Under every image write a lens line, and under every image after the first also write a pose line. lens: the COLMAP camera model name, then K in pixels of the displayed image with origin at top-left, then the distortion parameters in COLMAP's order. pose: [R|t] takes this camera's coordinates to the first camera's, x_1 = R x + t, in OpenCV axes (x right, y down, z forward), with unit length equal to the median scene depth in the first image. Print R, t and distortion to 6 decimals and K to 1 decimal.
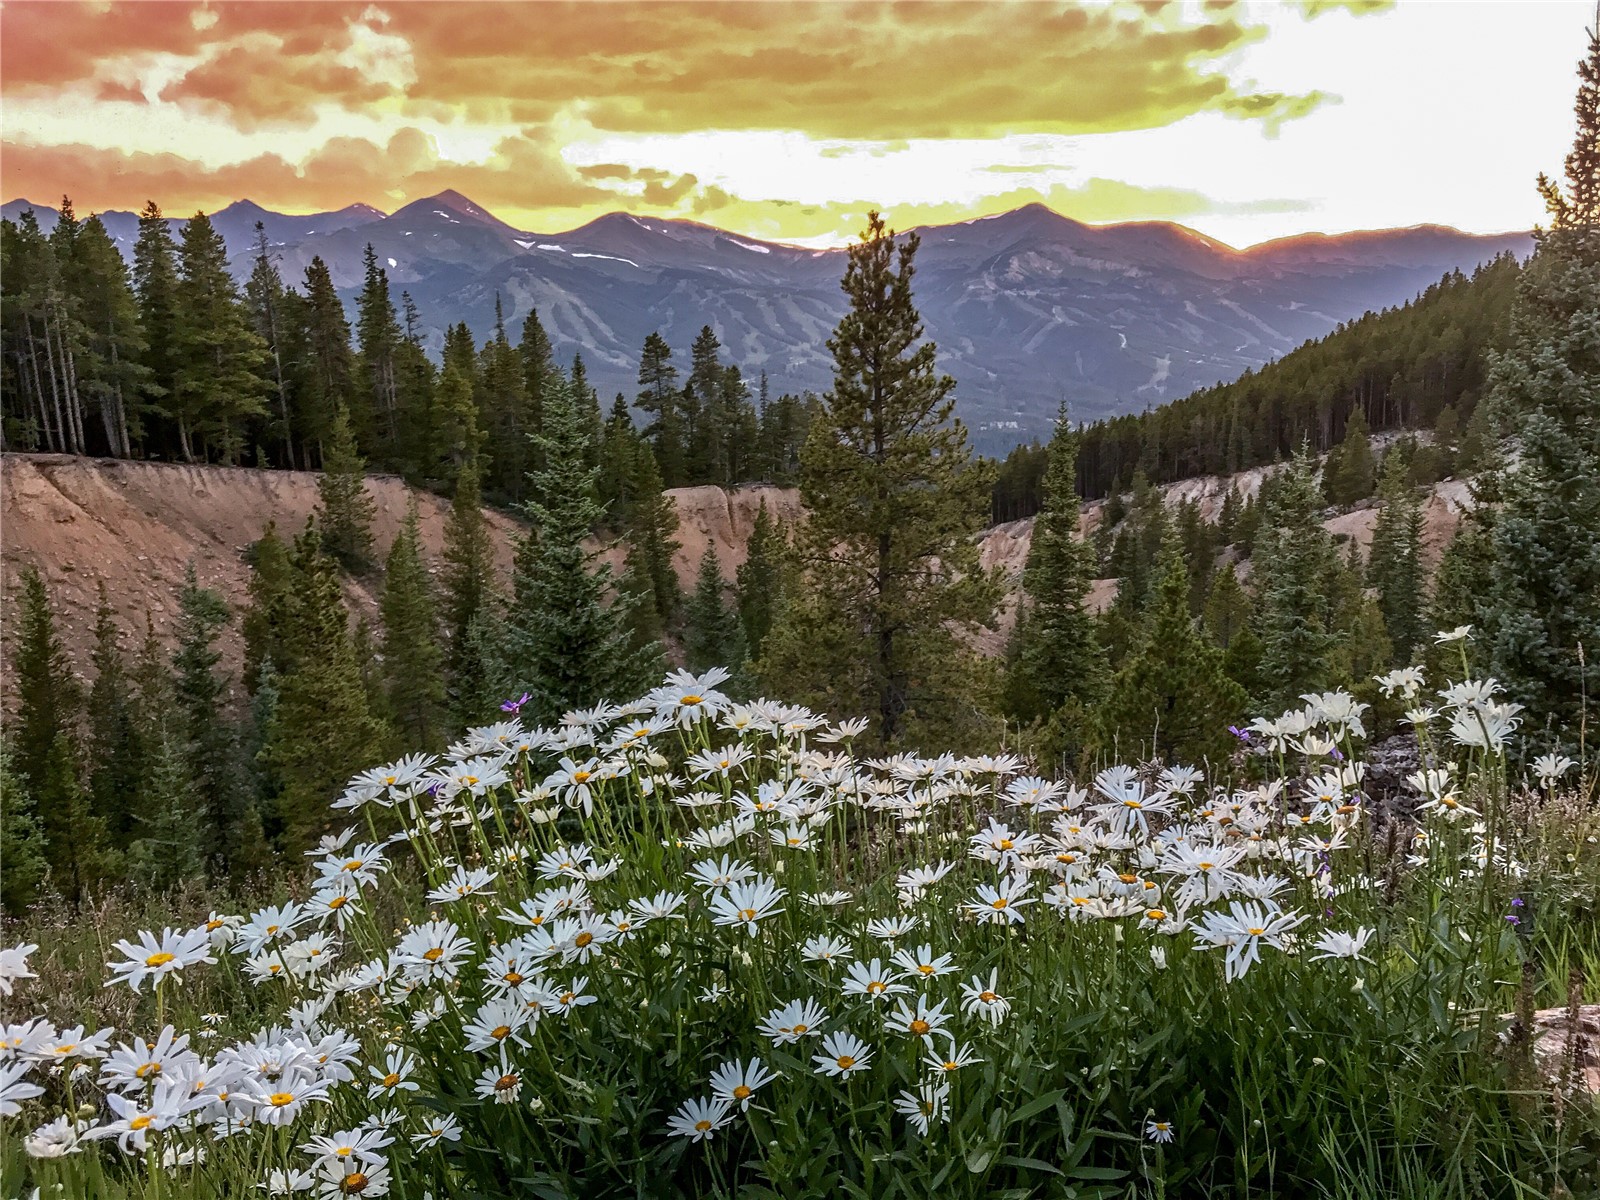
lens RADIAL K [[1329.8, 0, 817.7], [0, 1329.8, 597.9], [0, 0, 1]] dist [0.001607, 0.000709]
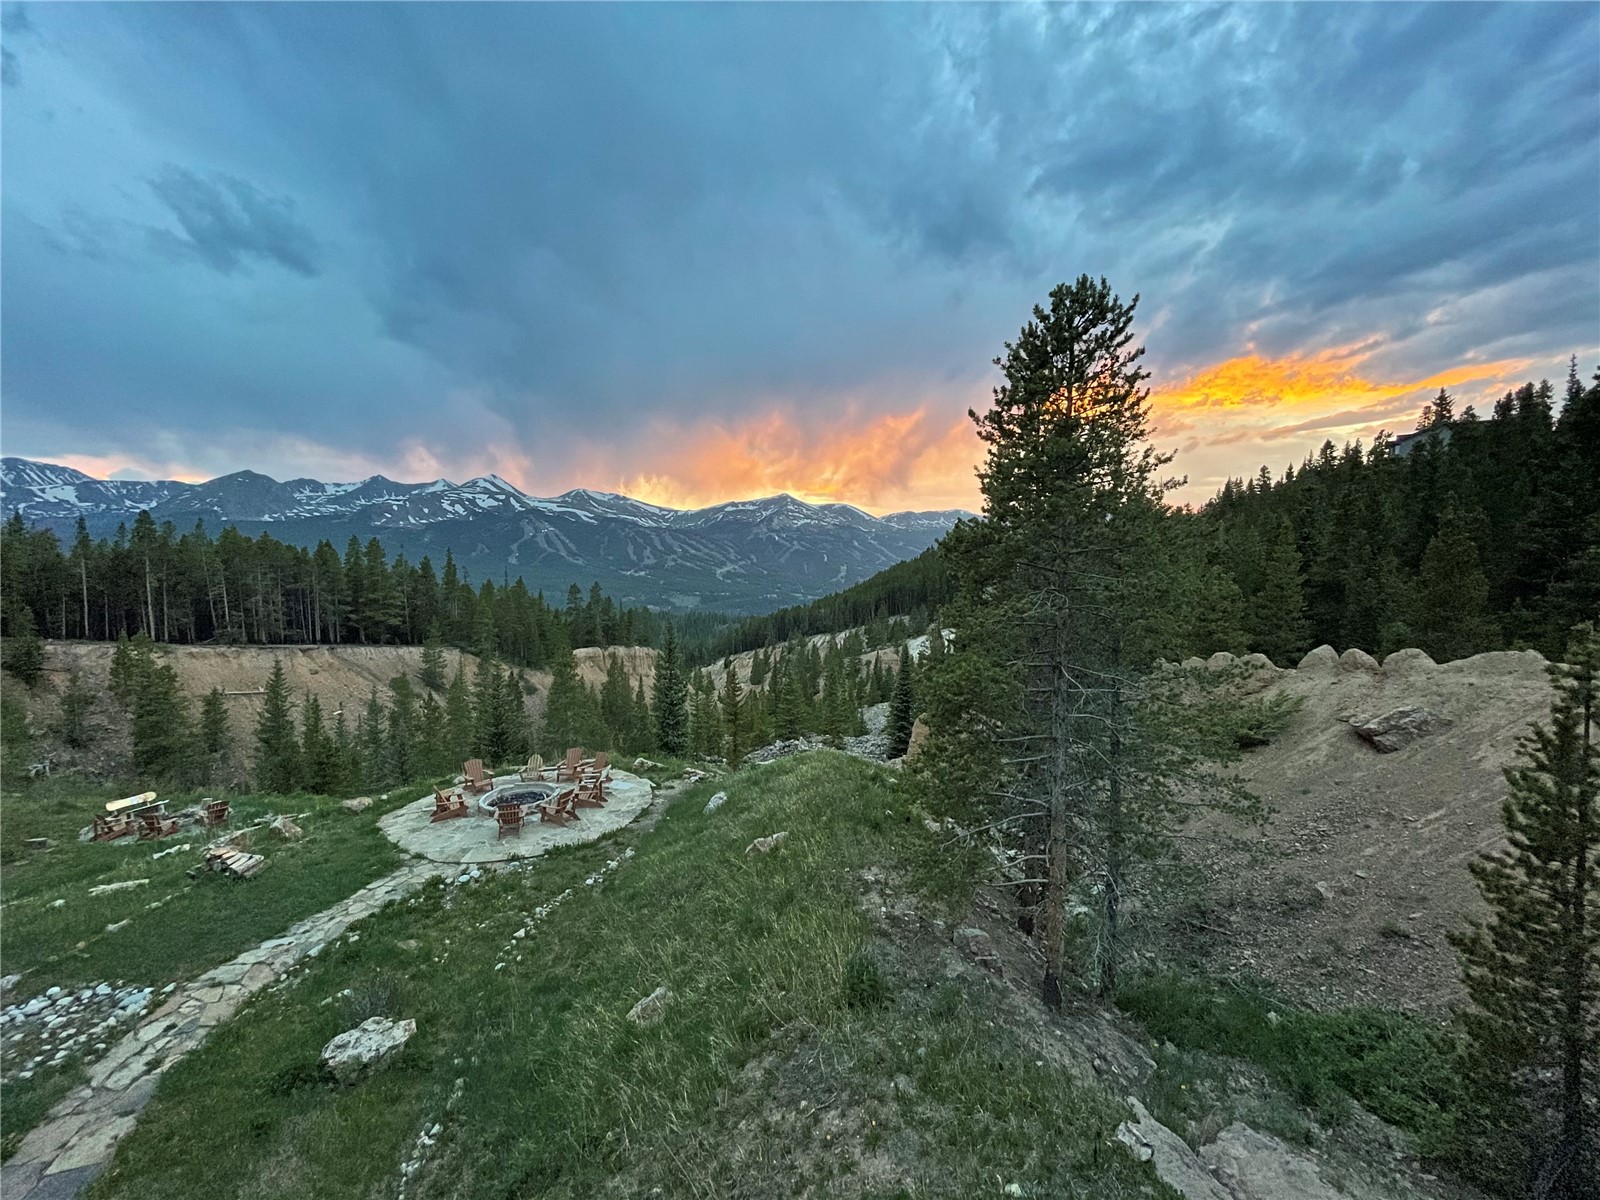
lens RADIAL K [[648.3, 0, 800.0], [0, 648.3, 600.0], [0, 0, 1]] dist [0.000703, -0.000053]
pose [[0.983204, 0.011819, 0.182128, 0.083880], [0.010588, 0.992527, -0.121568, -0.026426], [-0.182203, 0.121454, 0.975731, -0.279839]]
